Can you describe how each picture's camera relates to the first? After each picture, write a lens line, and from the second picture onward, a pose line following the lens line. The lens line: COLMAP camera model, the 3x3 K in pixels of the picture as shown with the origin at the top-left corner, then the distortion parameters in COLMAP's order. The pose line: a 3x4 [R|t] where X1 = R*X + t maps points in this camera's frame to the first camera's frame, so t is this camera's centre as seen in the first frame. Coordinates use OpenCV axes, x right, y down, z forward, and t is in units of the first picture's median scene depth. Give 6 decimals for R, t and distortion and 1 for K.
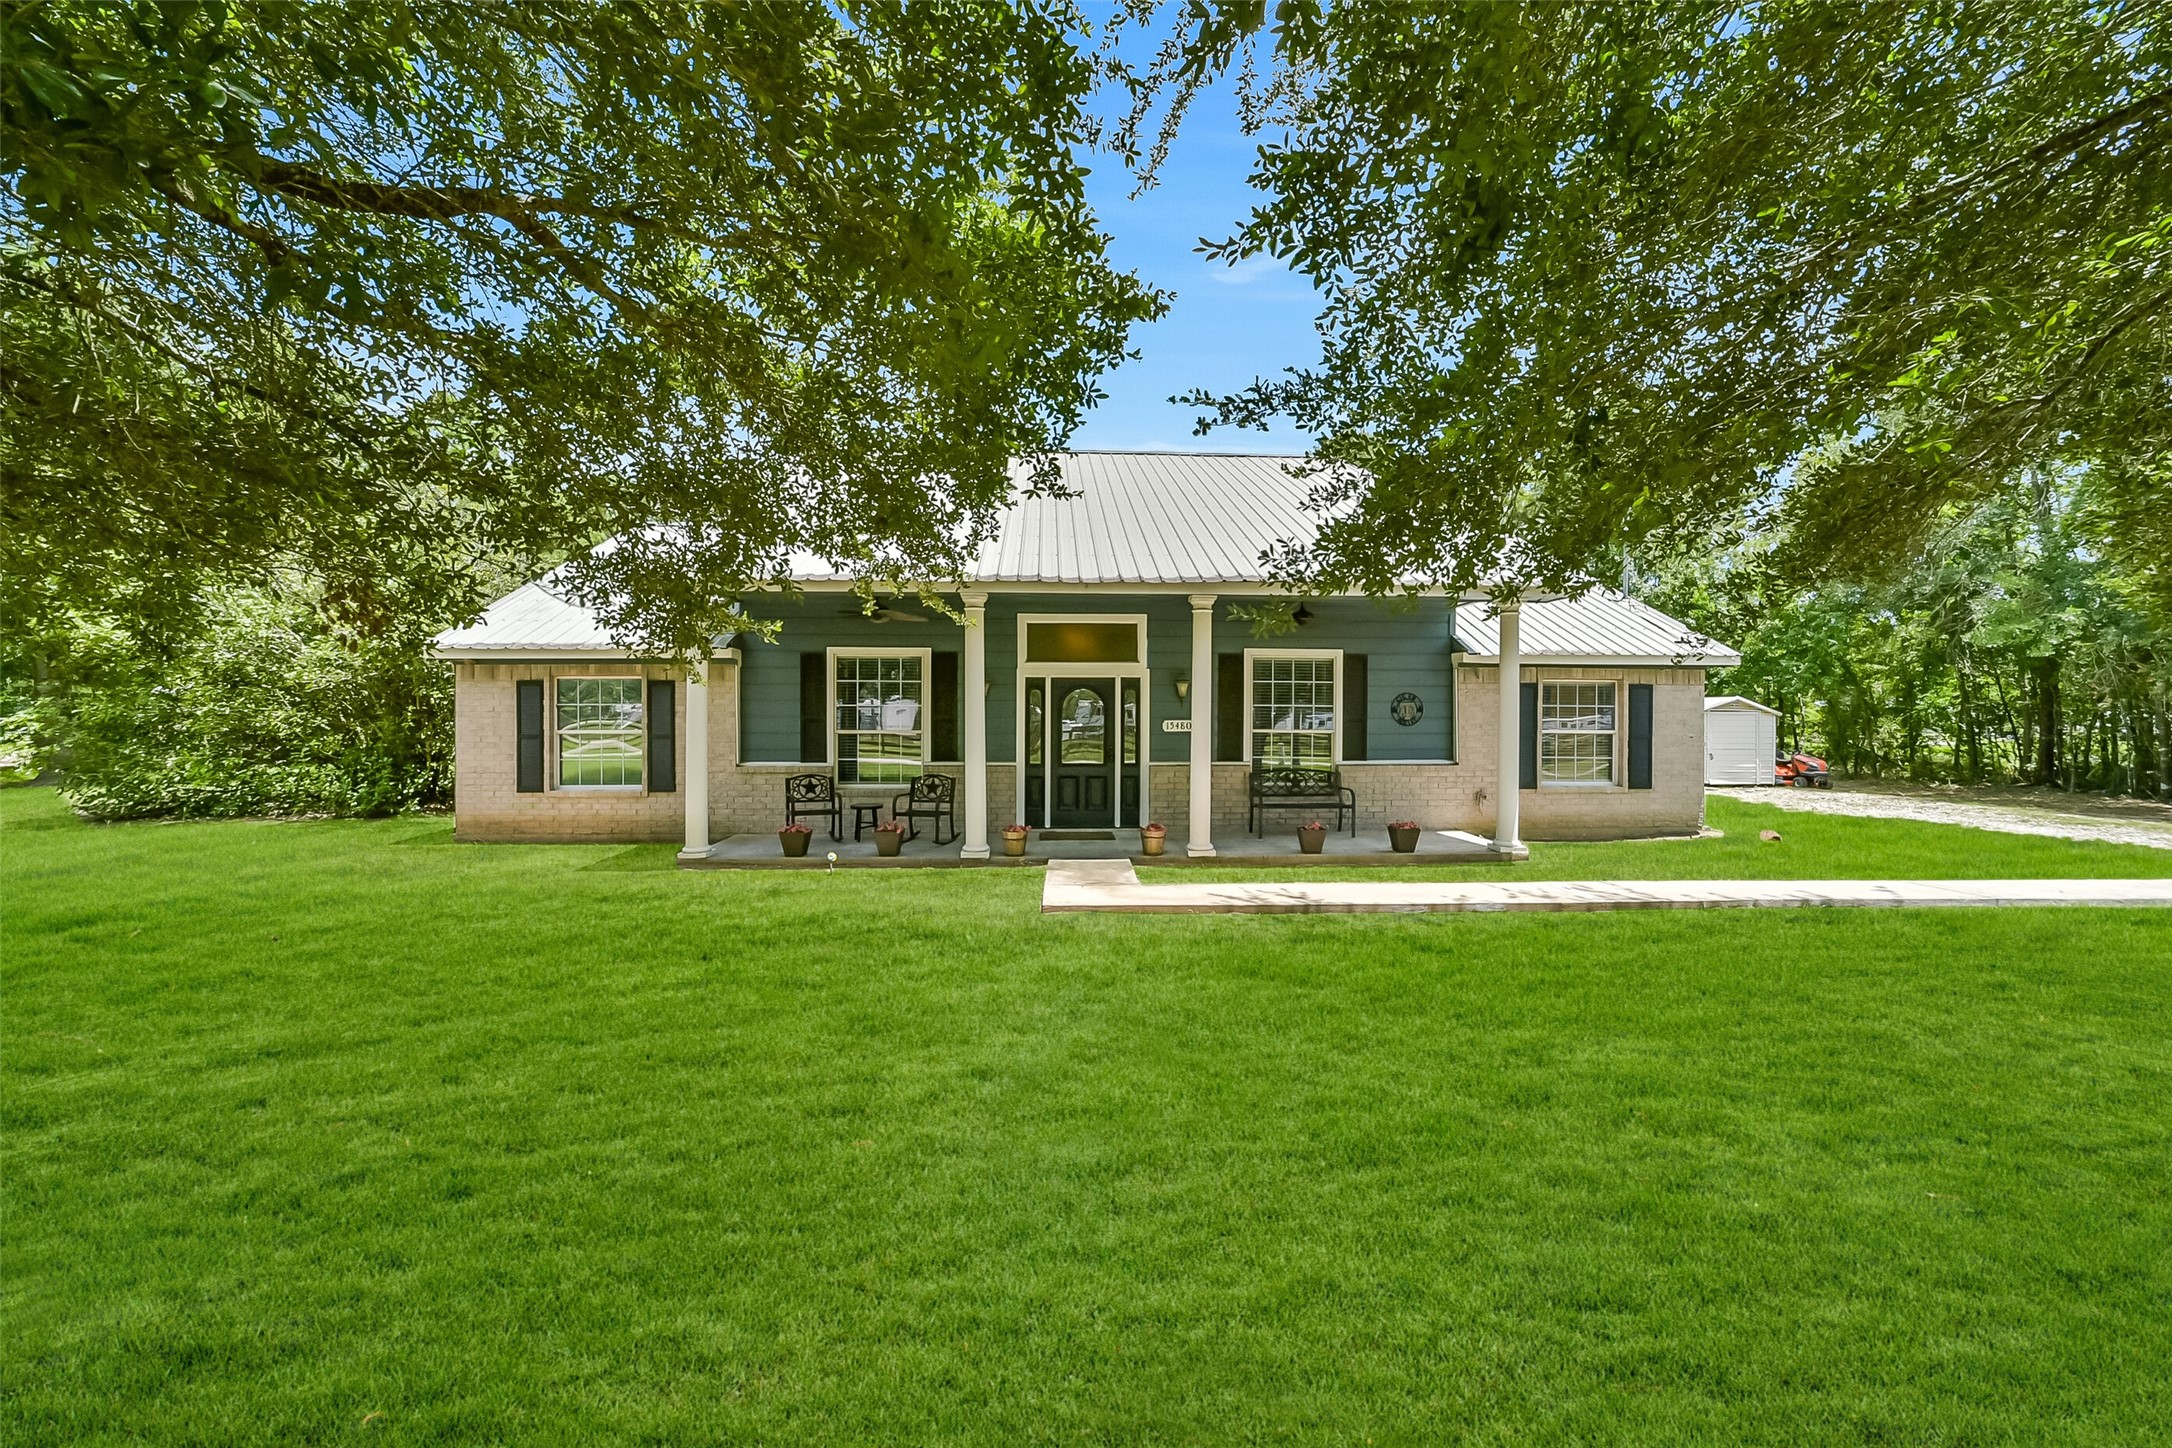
lens RADIAL K [[849.4, 0, 1075.2], [0, 849.4, 713.3], [0, 0, 1]] dist [-0.019350, 0.000169]
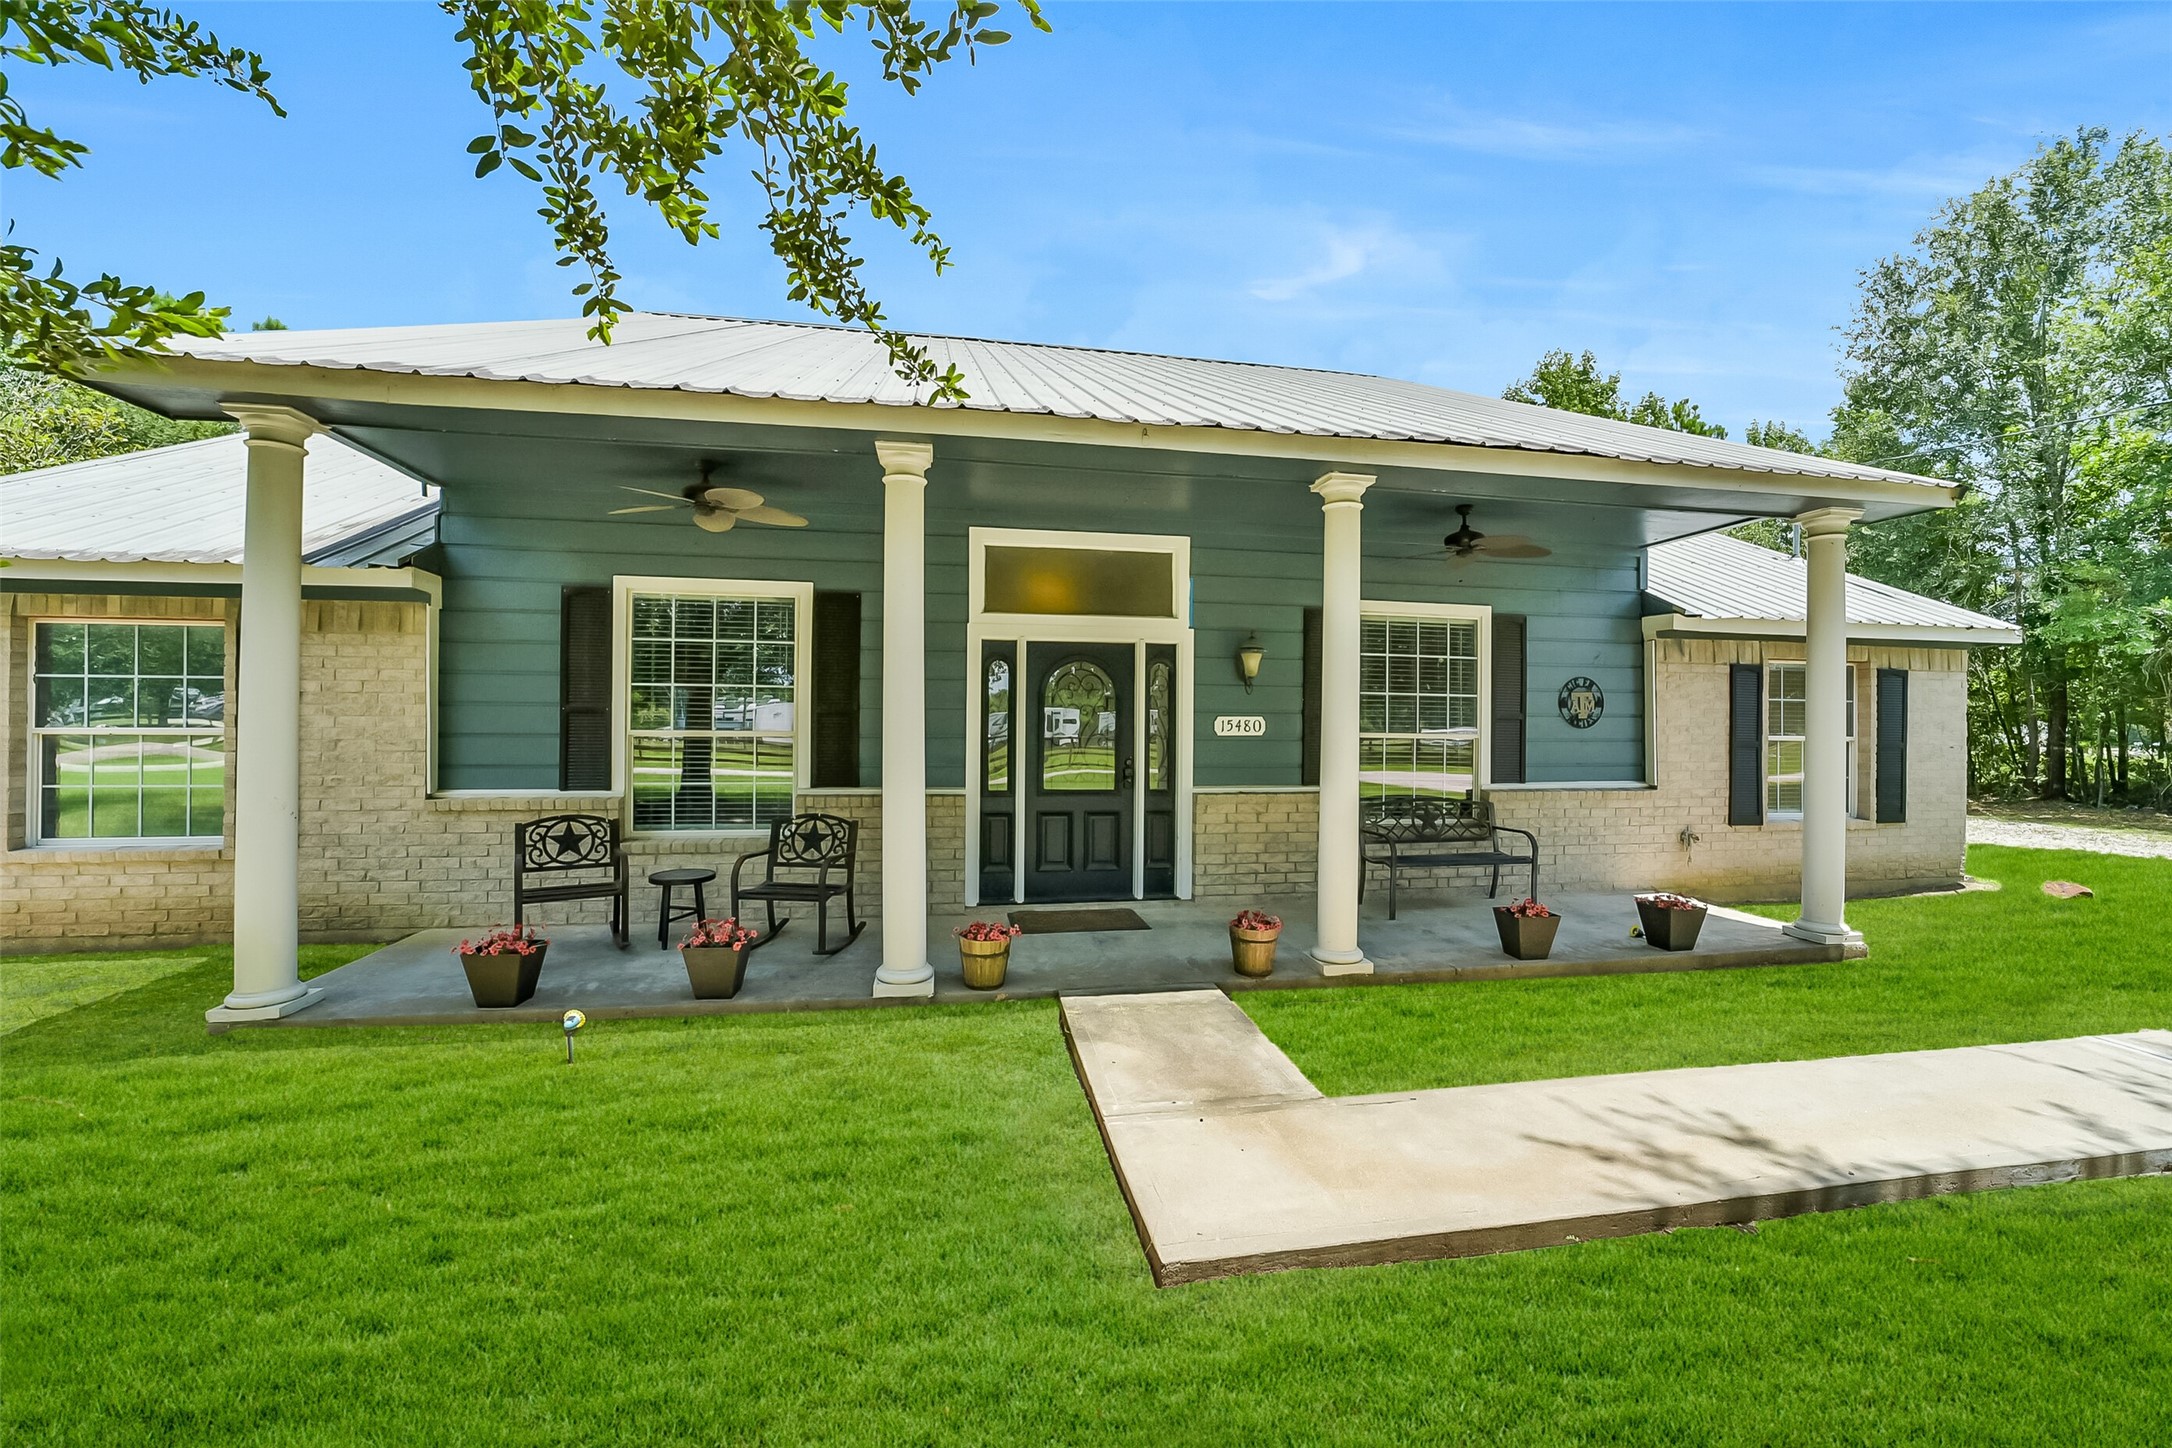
lens RADIAL K [[849.4, 0, 1075.3], [0, 849.4, 722.3], [0, 0, 1]] dist [-0.019350, 0.000169]
pose [[0.991020, 0.006611, 0.133553, -0.080370], [-0.006730, 0.999977, 0.000440, 0.014072], [-0.133547, -0.001335, 0.991042, 0.472477]]
